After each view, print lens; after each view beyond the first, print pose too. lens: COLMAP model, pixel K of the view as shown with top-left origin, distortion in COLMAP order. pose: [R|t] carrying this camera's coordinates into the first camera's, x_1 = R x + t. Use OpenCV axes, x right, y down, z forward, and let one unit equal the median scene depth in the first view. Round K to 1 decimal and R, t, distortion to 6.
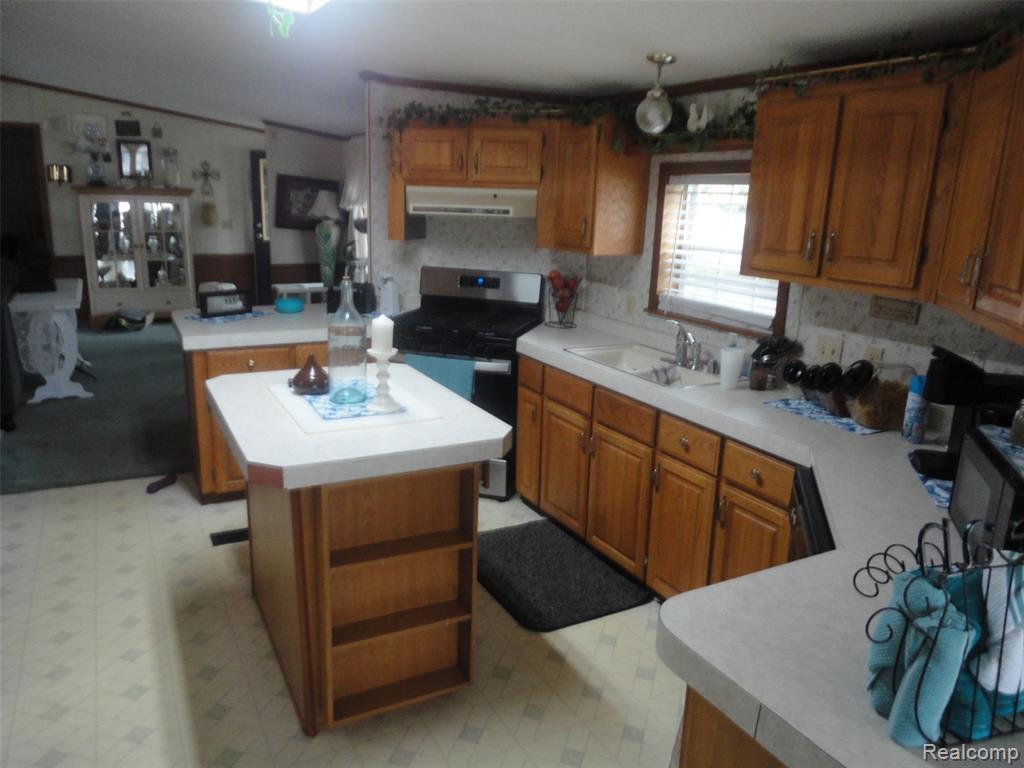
lens RADIAL K [[751.9, 0, 515.5], [0, 751.9, 382.6], [0, 0, 1]] dist [0.001549, 0.003875]
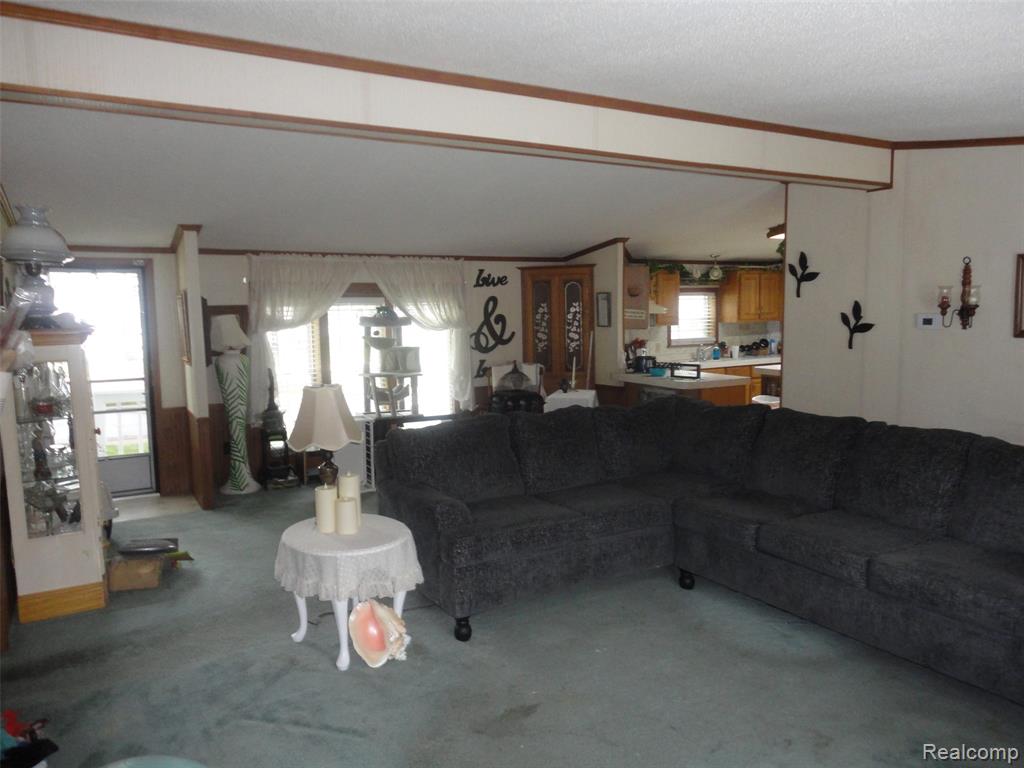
lens RADIAL K [[751.9, 0, 515.5], [0, 751.9, 382.6], [0, 0, 1]] dist [0.001549, 0.003875]
pose [[-0.030895, -0.136152, 0.990206, -2.101116], [0.263636, 0.954487, 0.139467, -0.429243], [-0.964127, 0.265363, 0.006406, 1.407311]]
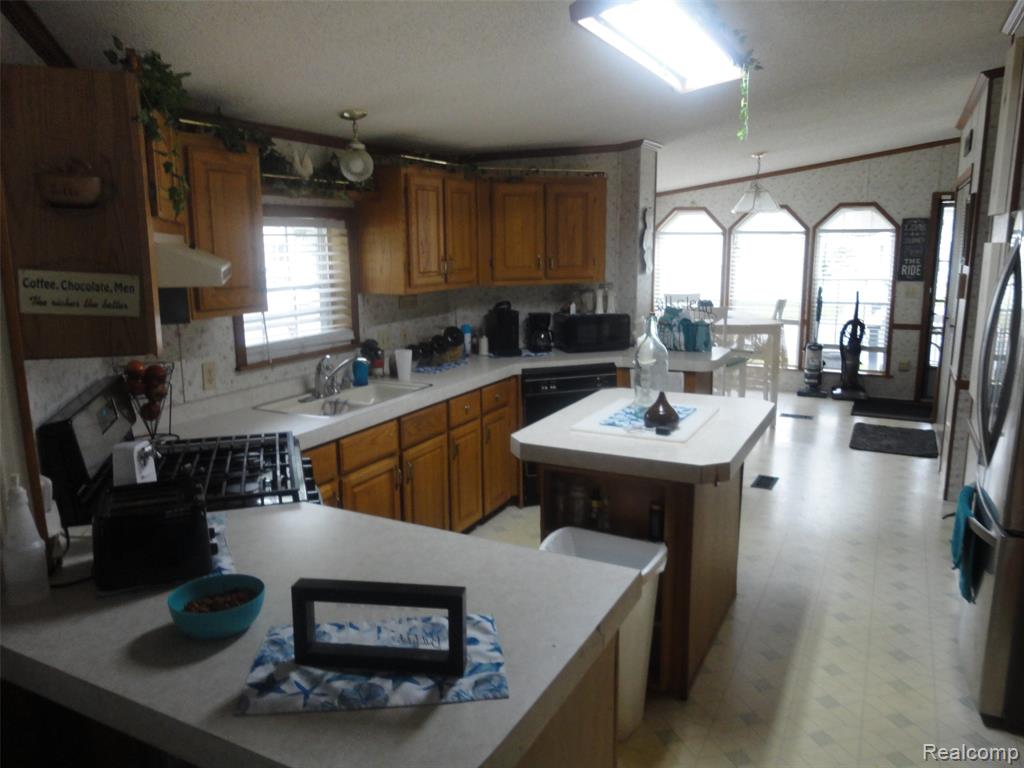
lens RADIAL K [[751.9, 0, 515.5], [0, 751.9, 382.6], [0, 0, 1]] dist [0.001549, 0.003875]
pose [[-0.568123, -0.179031, 0.803234, -0.663337], [0.193209, 0.919750, 0.341657, -0.299019], [-0.799942, 0.349295, -0.487941, 1.108111]]
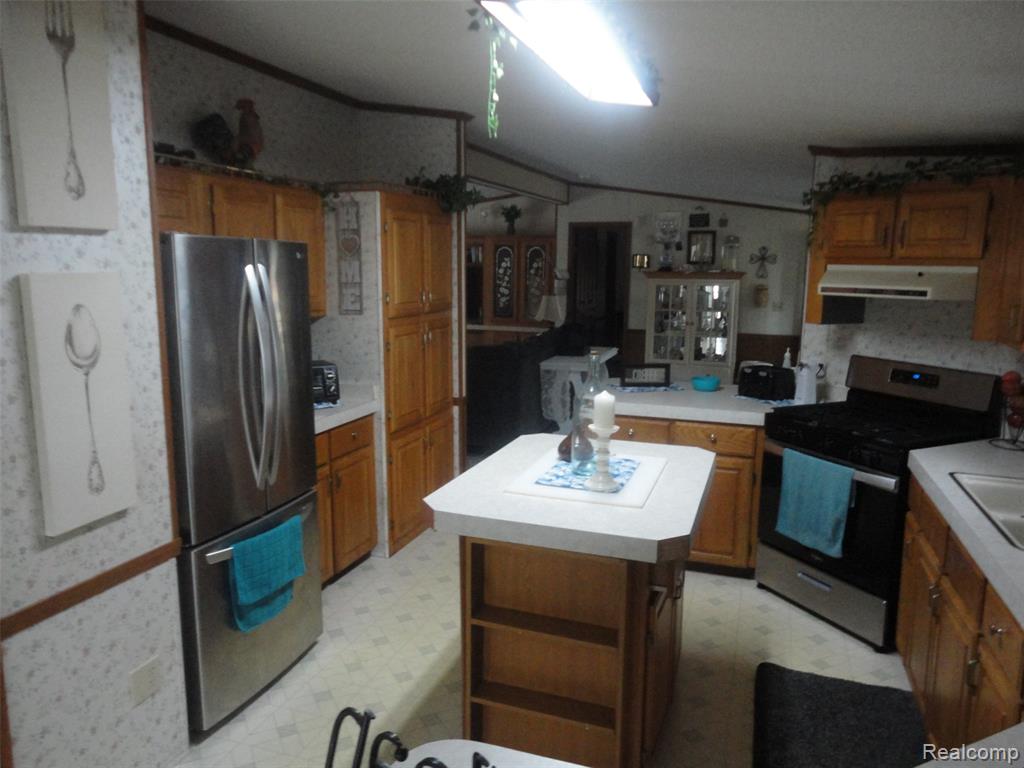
lens RADIAL K [[751.9, 0, 515.5], [0, 751.9, 382.6], [0, 0, 1]] dist [0.001549, 0.003875]
pose [[0.673268, 0.095168, -0.733248, 0.282849], [-0.174206, 0.984182, -0.032219, -0.029401], [0.718583, 0.149428, 0.679197, 0.145225]]
